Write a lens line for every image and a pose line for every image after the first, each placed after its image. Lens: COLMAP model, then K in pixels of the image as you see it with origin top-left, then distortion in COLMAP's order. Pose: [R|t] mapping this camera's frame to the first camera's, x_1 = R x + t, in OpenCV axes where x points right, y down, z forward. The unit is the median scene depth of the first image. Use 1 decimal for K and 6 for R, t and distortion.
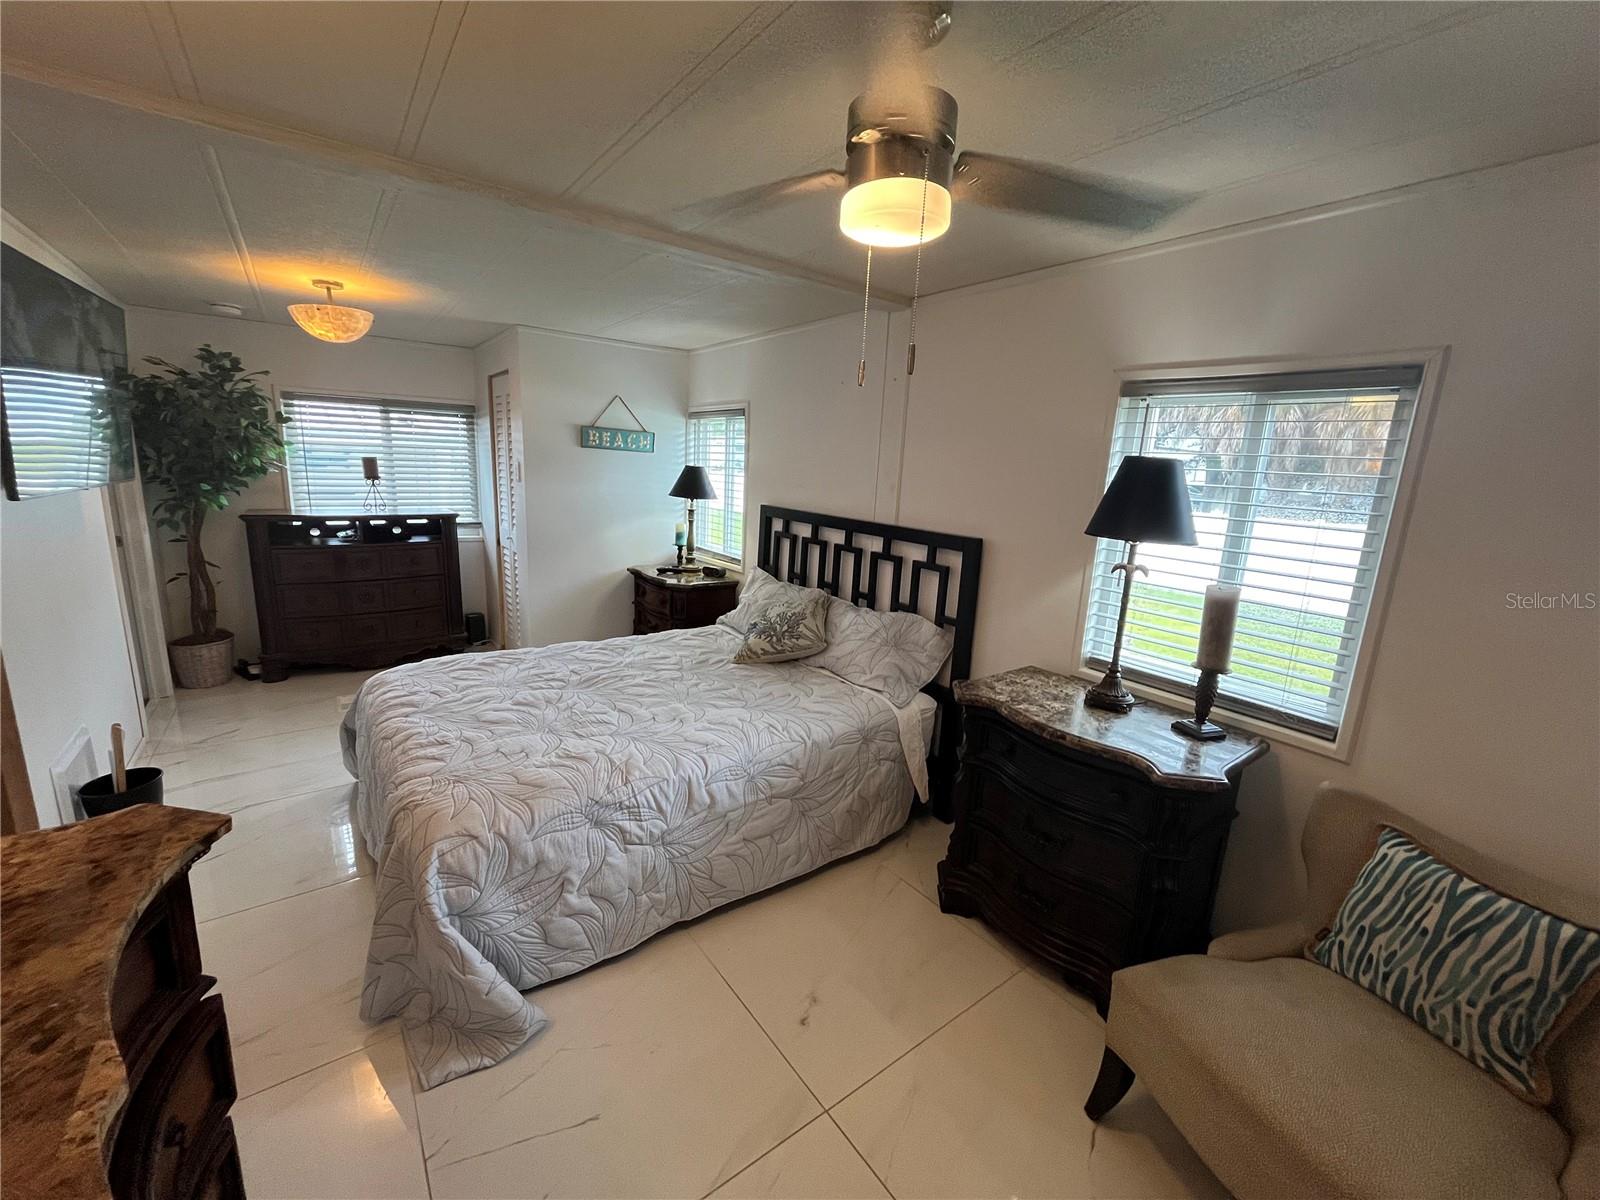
lens RADIAL K [[646.2, 0, 797.4], [0, 646.2, 598.6], [0, 0, 1]] dist [-0.002050, -0.000432]
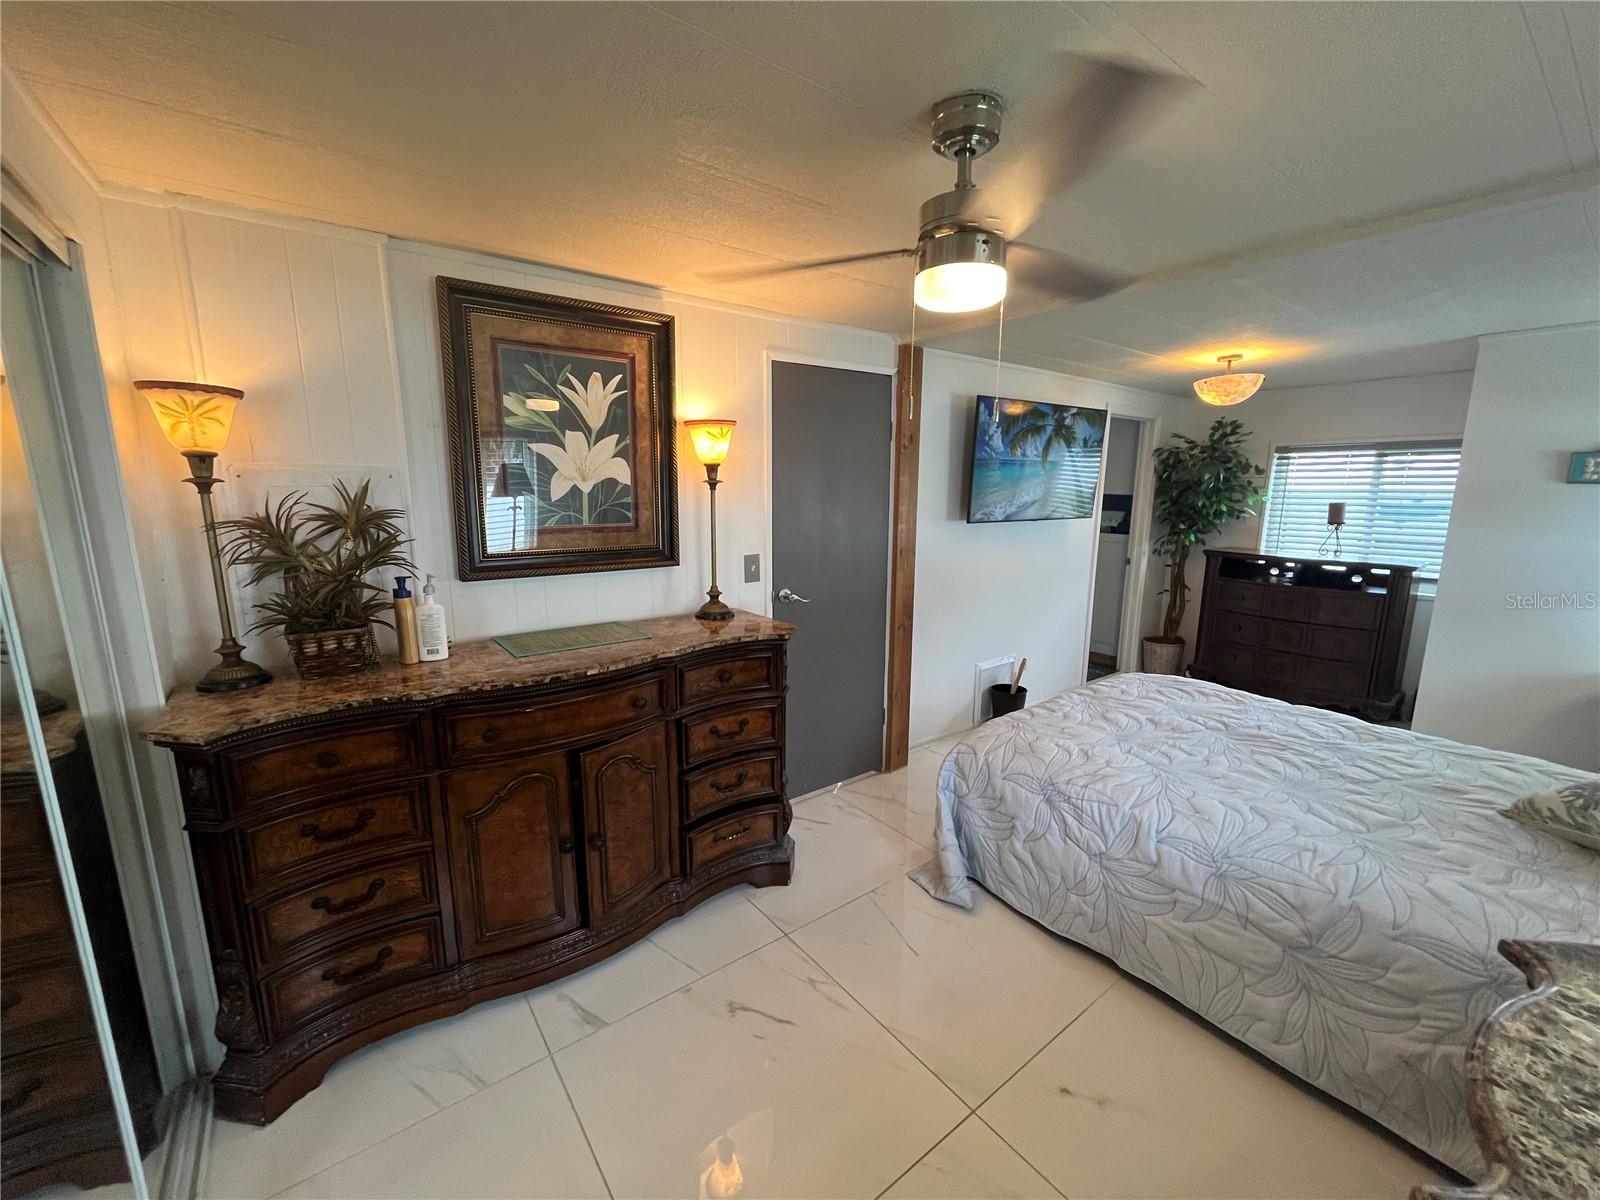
lens RADIAL K [[646.2, 0, 798.6], [0, 646.2, 600.0], [0, 0, 1]] dist [-0.002050, -0.000432]
pose [[0.006924, 0.131514, -0.991290, 0.499659], [-0.209547, 0.969495, 0.127159, -0.038330], [0.977774, 0.206841, 0.034271, 0.271228]]
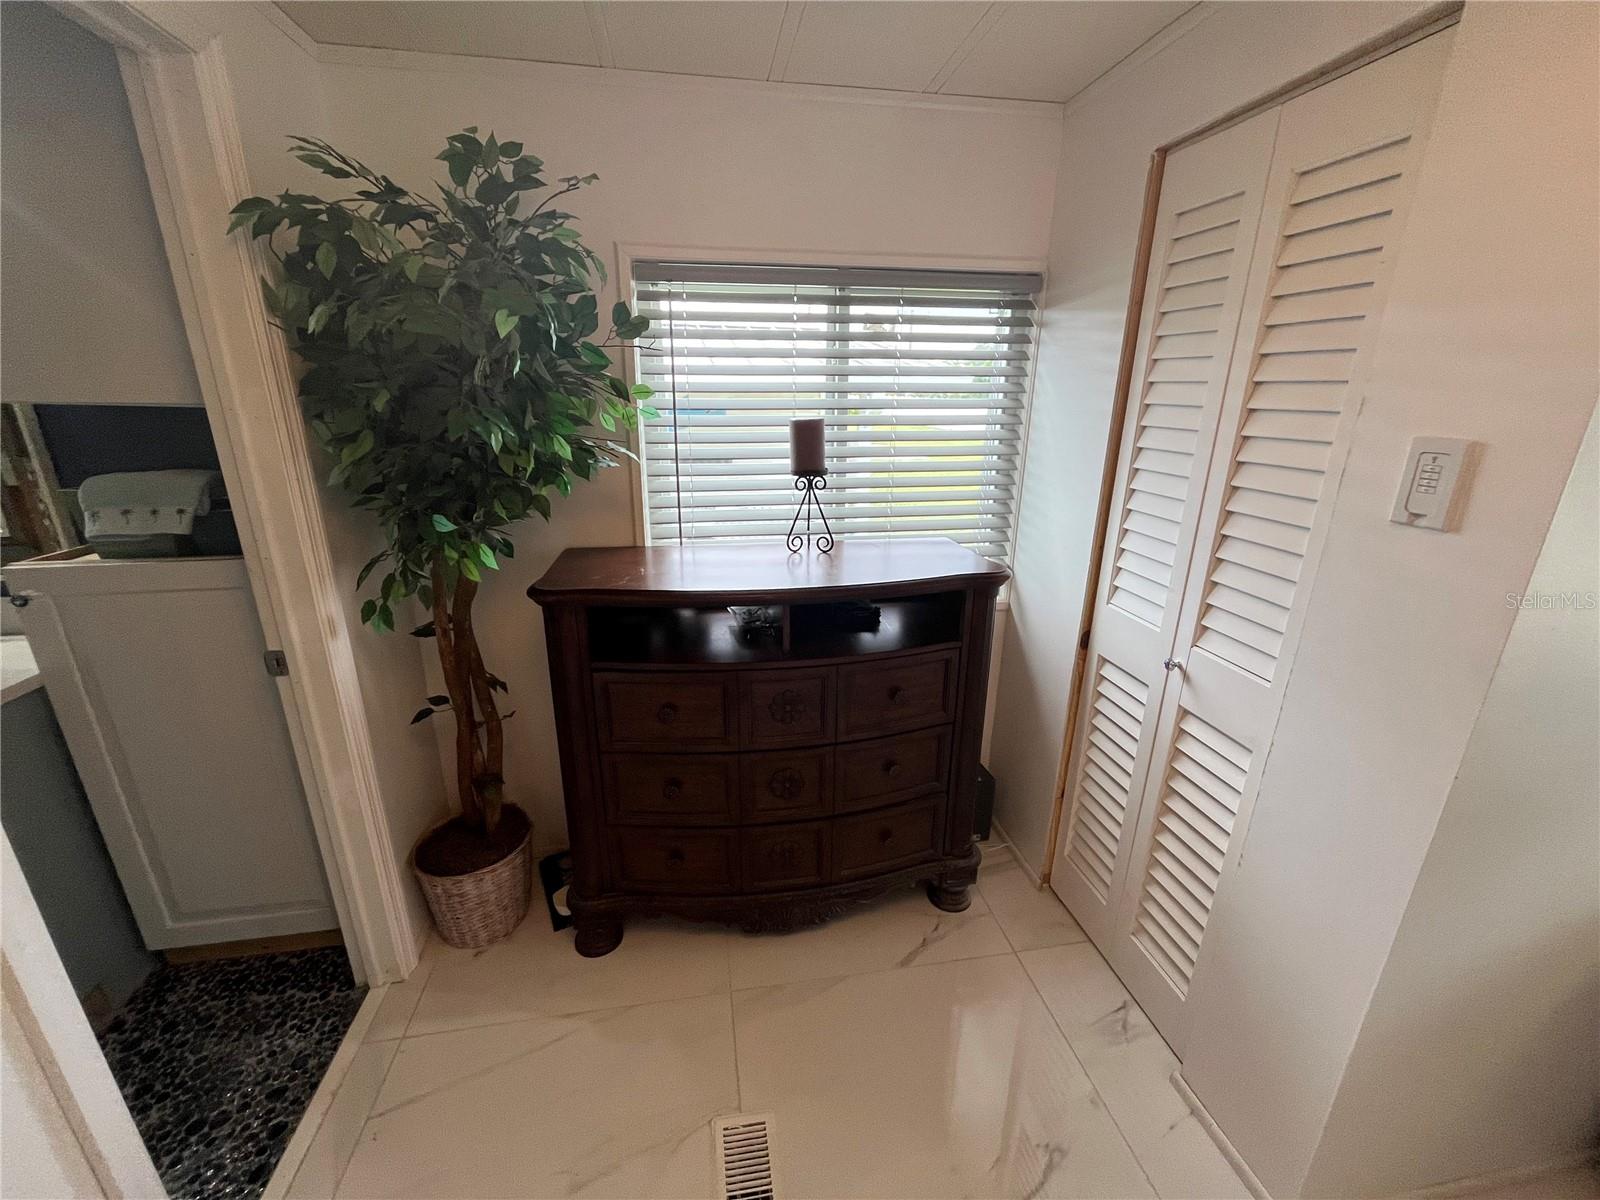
lens RADIAL K [[646.2, 0, 795.6], [0, 646.2, 596.2], [0, 0, 1]] dist [-0.002050, -0.000432]
pose [[0.886263, 0.105418, -0.451027, -0.711448], [-0.062860, 0.992121, 0.108369, -0.228407], [0.458897, -0.067692, 0.885907, 0.948081]]
